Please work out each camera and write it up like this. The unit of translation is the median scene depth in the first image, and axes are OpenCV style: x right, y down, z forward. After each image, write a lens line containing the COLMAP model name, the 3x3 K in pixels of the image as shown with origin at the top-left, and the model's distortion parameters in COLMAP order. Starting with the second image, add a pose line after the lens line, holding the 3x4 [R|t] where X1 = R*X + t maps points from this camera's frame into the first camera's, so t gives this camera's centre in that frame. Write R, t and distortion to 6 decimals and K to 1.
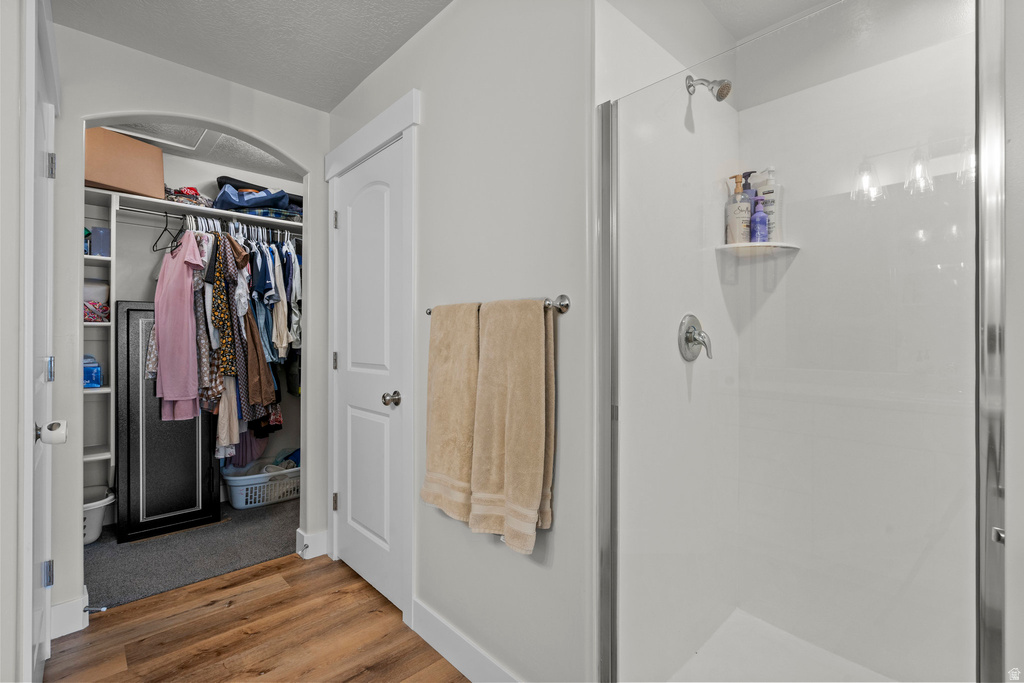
lens RADIAL K [[465.0, 0, 516.5], [0, 465.0, 338.7], [0, 0, 1]] dist [-0.008215, 0.004840]
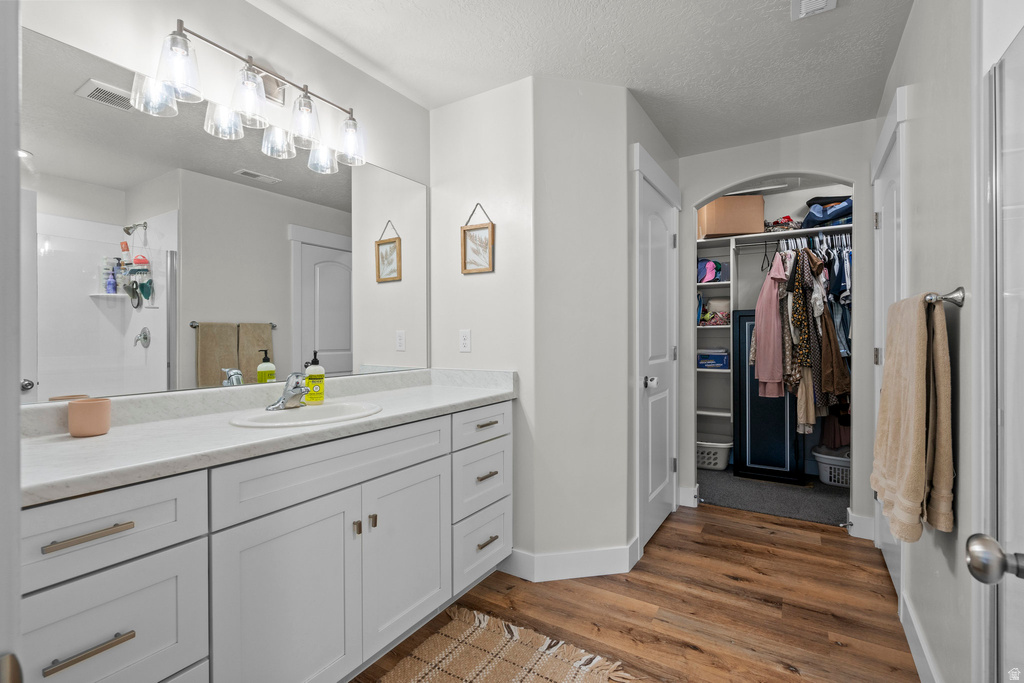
lens RADIAL K [[465.0, 0, 513.2], [0, 465.0, 338.9], [0, 0, 1]] dist [-0.008215, 0.004840]
pose [[0.258920, 0.000350, -0.965899, 0.358347], [0.005657, 0.999982, 0.001878, 0.001243], [0.965882, -0.005950, 0.258914, -0.051475]]
